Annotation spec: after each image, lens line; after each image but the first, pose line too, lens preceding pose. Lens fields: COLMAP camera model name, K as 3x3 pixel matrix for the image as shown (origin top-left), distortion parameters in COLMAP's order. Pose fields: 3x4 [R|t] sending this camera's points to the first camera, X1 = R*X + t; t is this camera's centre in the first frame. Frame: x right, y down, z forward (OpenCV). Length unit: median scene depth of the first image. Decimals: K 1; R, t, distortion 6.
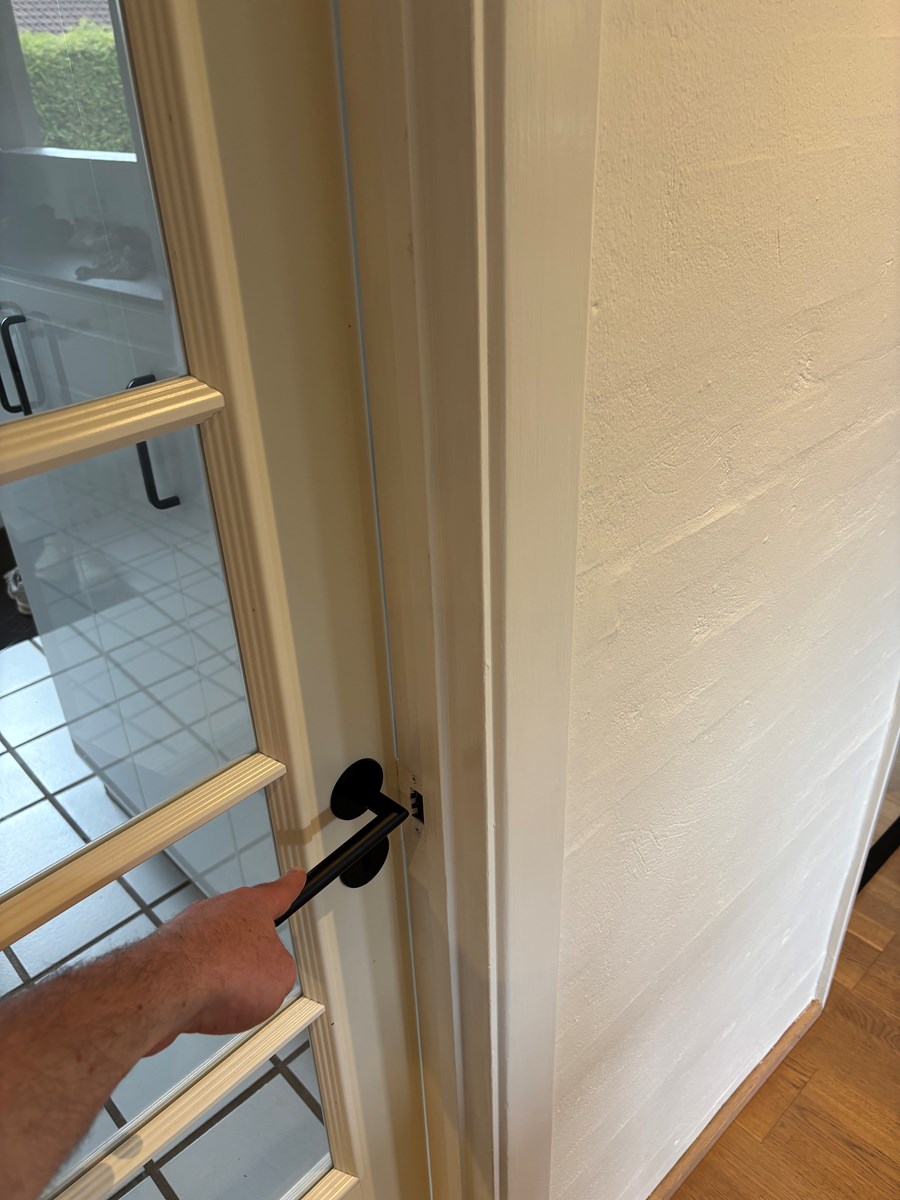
lens RADIAL K [[916.0, 0, 450.0], [0, 916.0, 600.0], [0, 0, 1]] dist [0.004501, 0.000851]
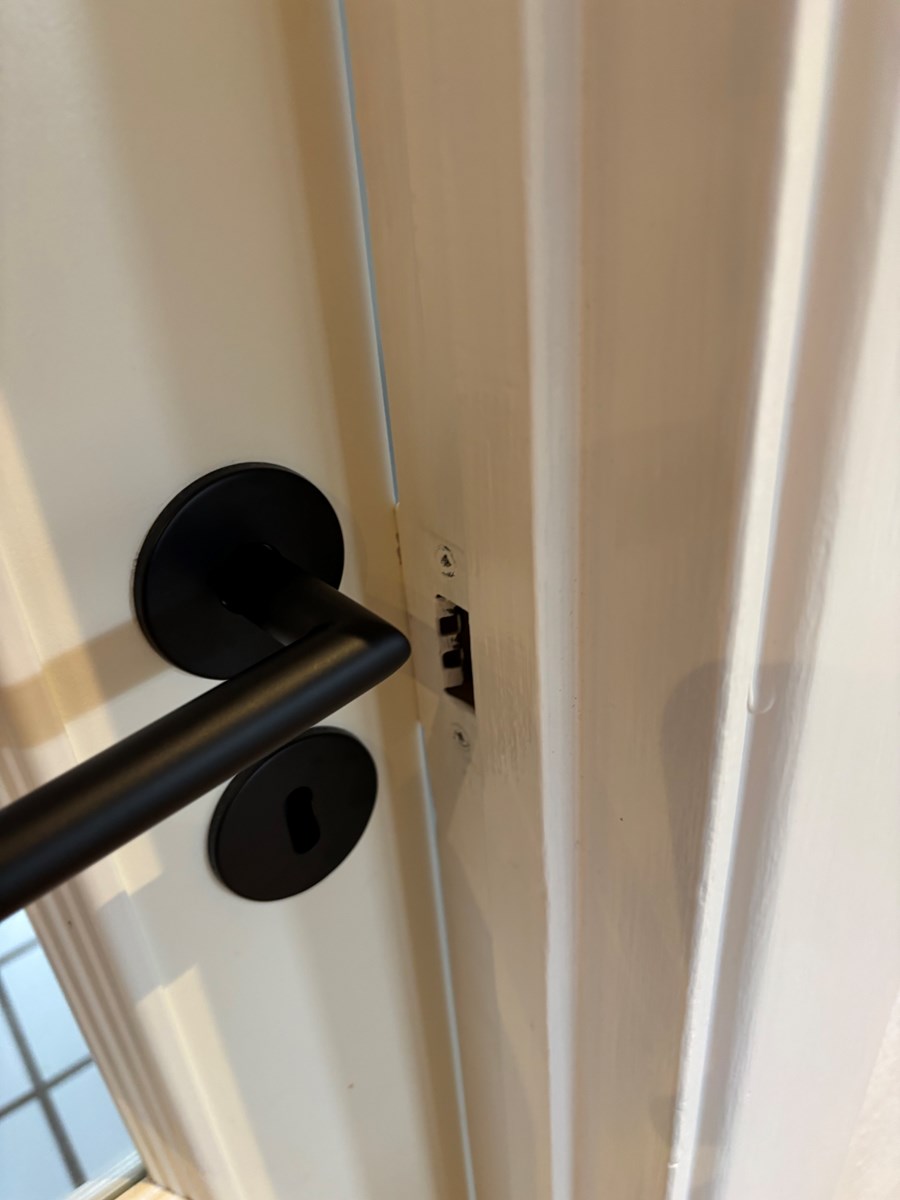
lens RADIAL K [[961.6, 0, 450.0], [0, 961.6, 600.0], [0, 0, 1]] dist [-0.001193, -0.003416]
pose [[0.994299, 0.024573, -0.103757, -0.004956], [-0.020906, 0.999123, 0.036281, 0.193762], [0.104558, -0.033905, 0.993941, 0.674958]]
